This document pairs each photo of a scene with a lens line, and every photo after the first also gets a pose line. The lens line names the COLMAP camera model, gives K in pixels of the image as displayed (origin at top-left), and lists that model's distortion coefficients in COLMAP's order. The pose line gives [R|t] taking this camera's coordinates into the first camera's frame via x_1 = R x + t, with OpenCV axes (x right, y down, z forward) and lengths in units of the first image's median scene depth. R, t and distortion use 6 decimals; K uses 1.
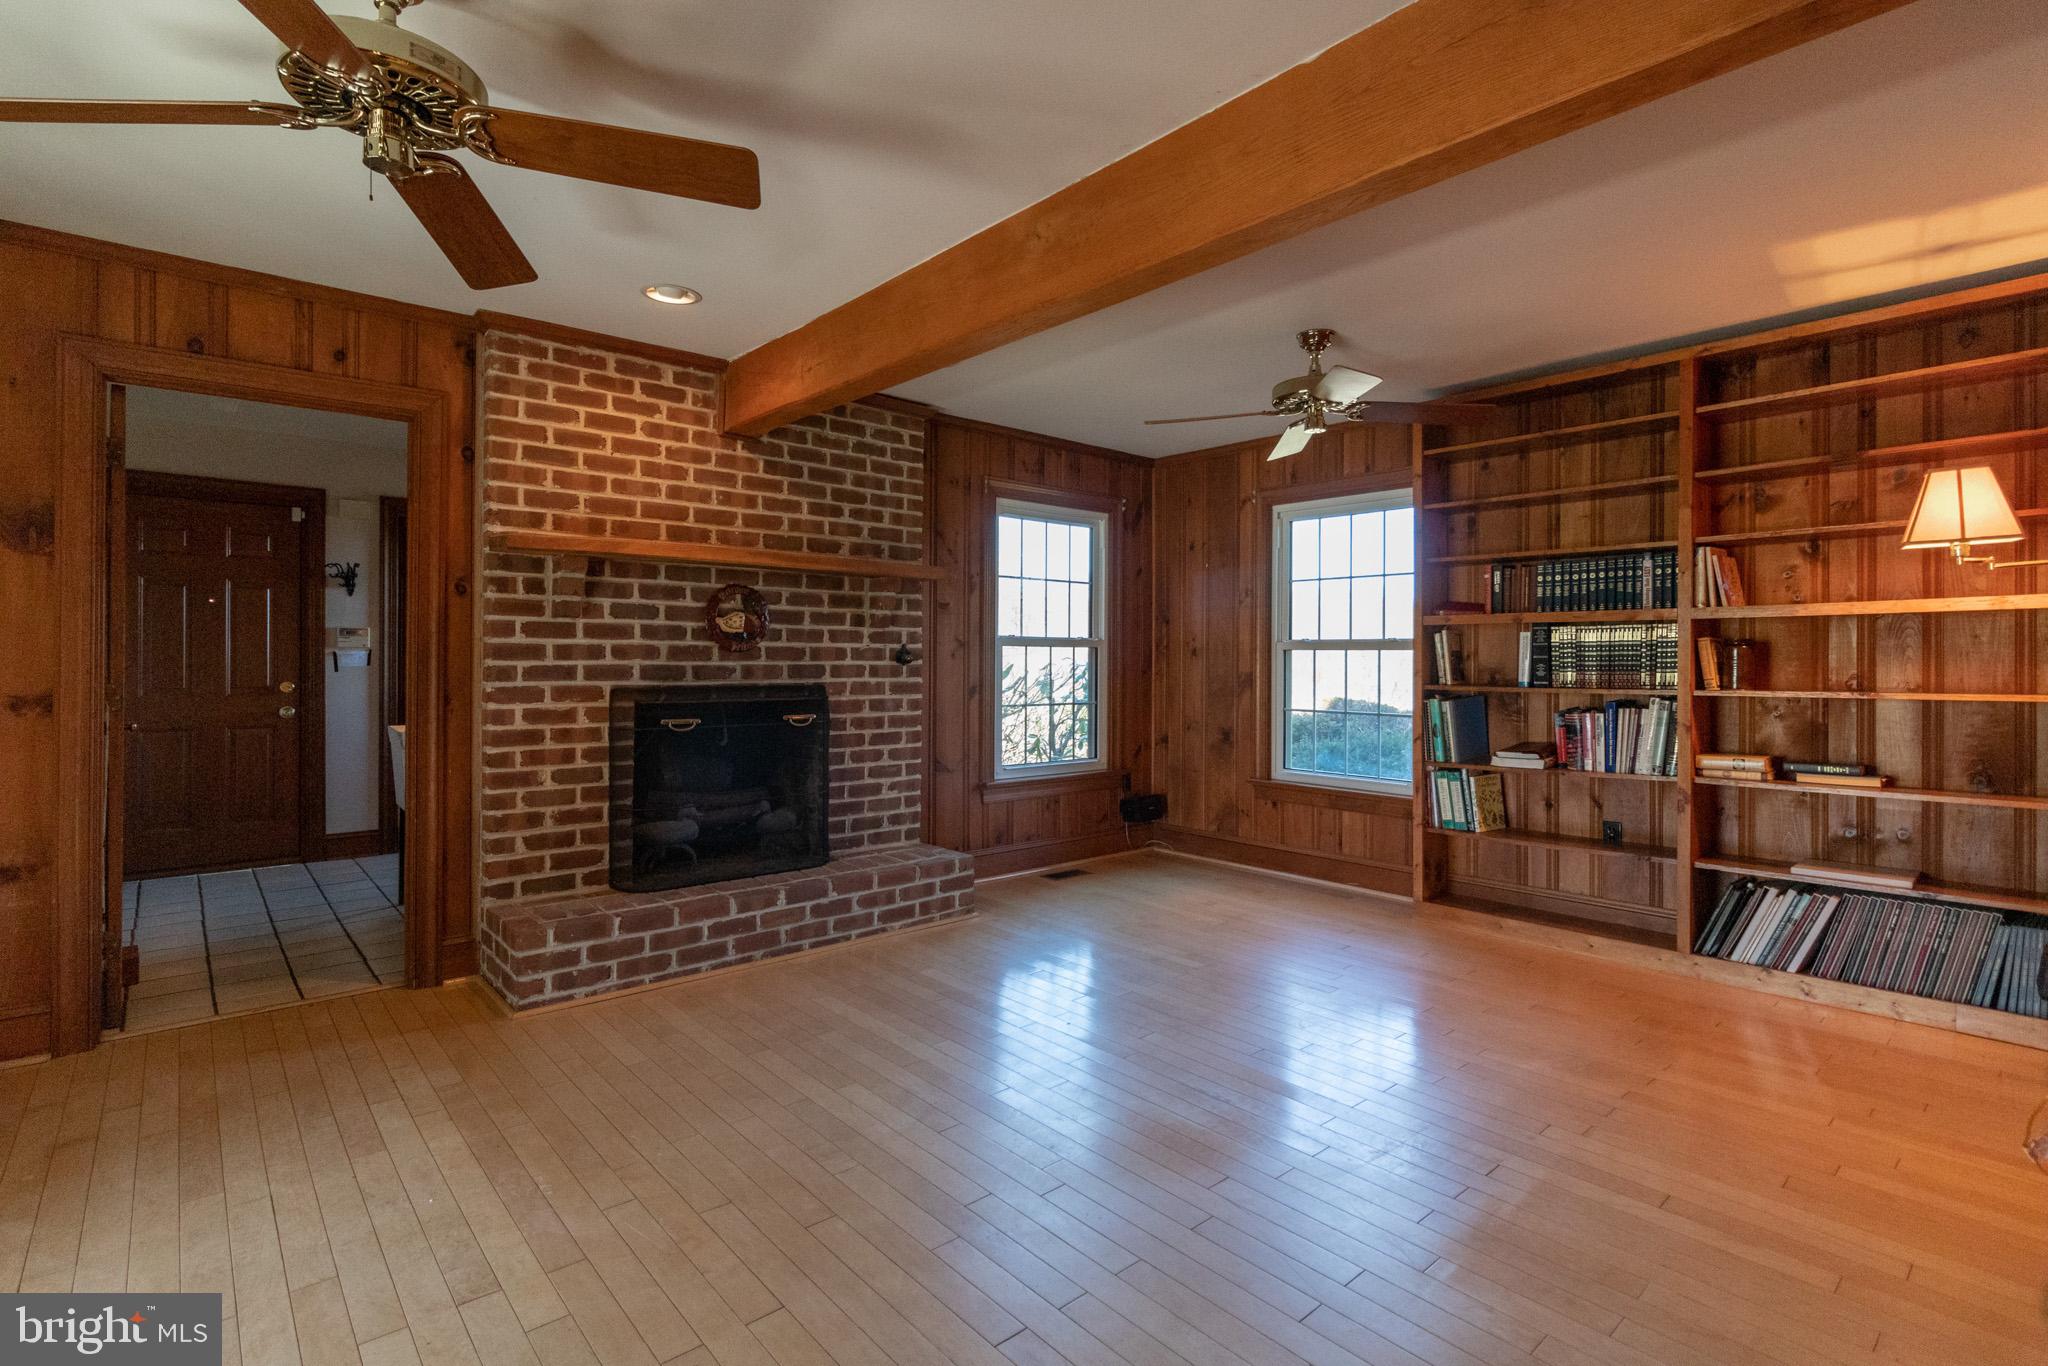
lens RADIAL K [[969.7, 0, 1015.7], [0, 969.7, 642.1], [0, 0, 1]] dist [0.002349, 0.000329]
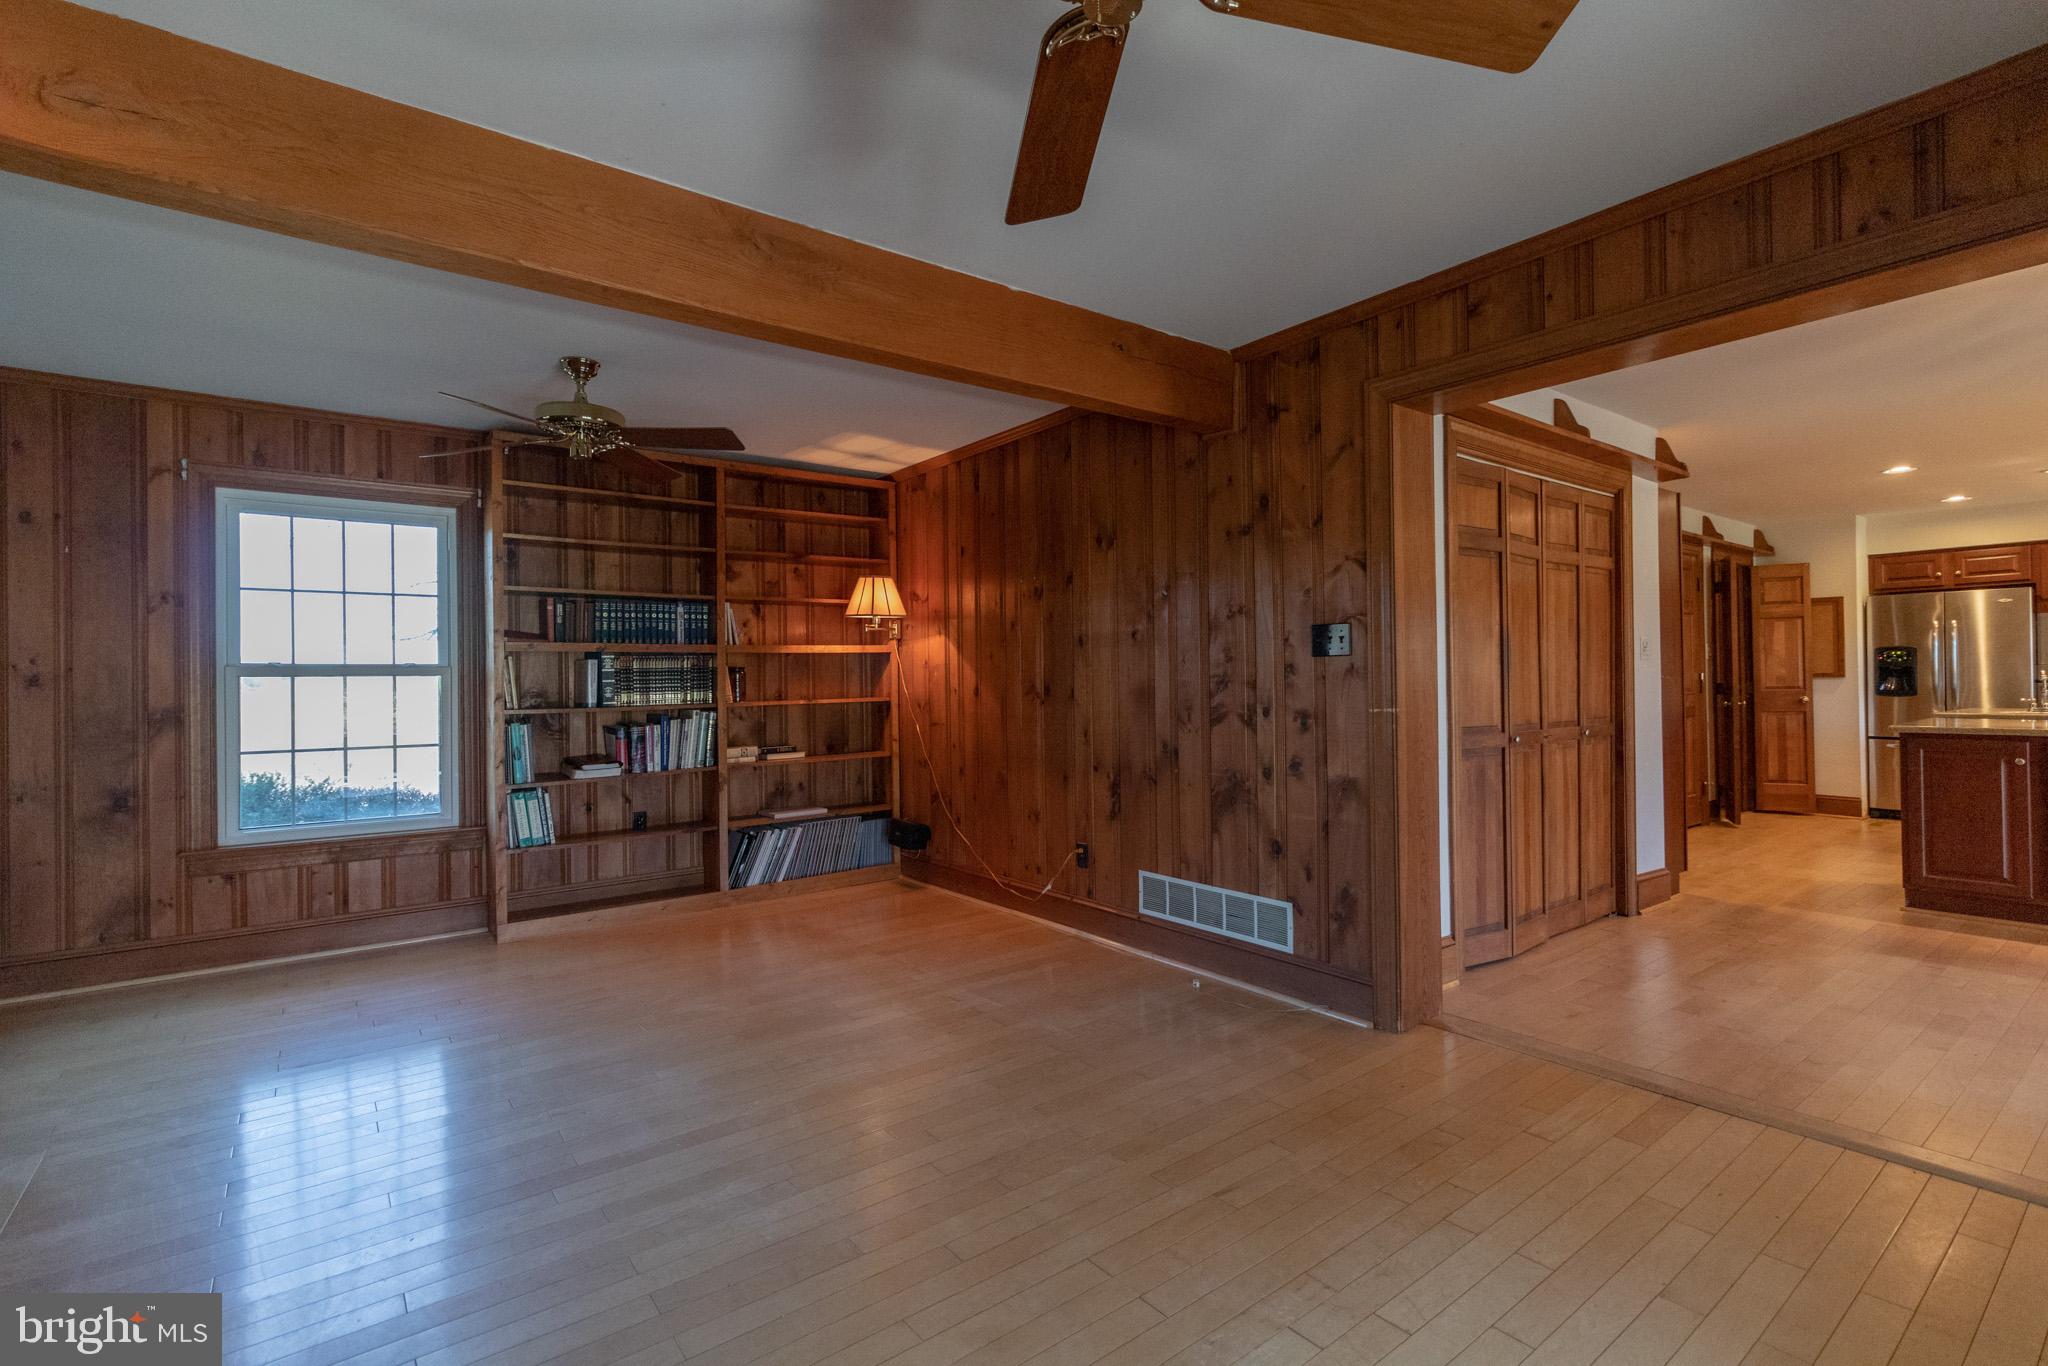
lens RADIAL K [[946.5, 0, 1027.3], [0, 946.5, 655.9], [0, 0, 1]] dist [0.001867, 0.000257]
pose [[0.064085, 0.018061, 0.997781, -0.568892], [-0.004992, 0.999830, -0.017777, 0.002292], [-0.997932, -0.003842, 0.064164, 0.414859]]
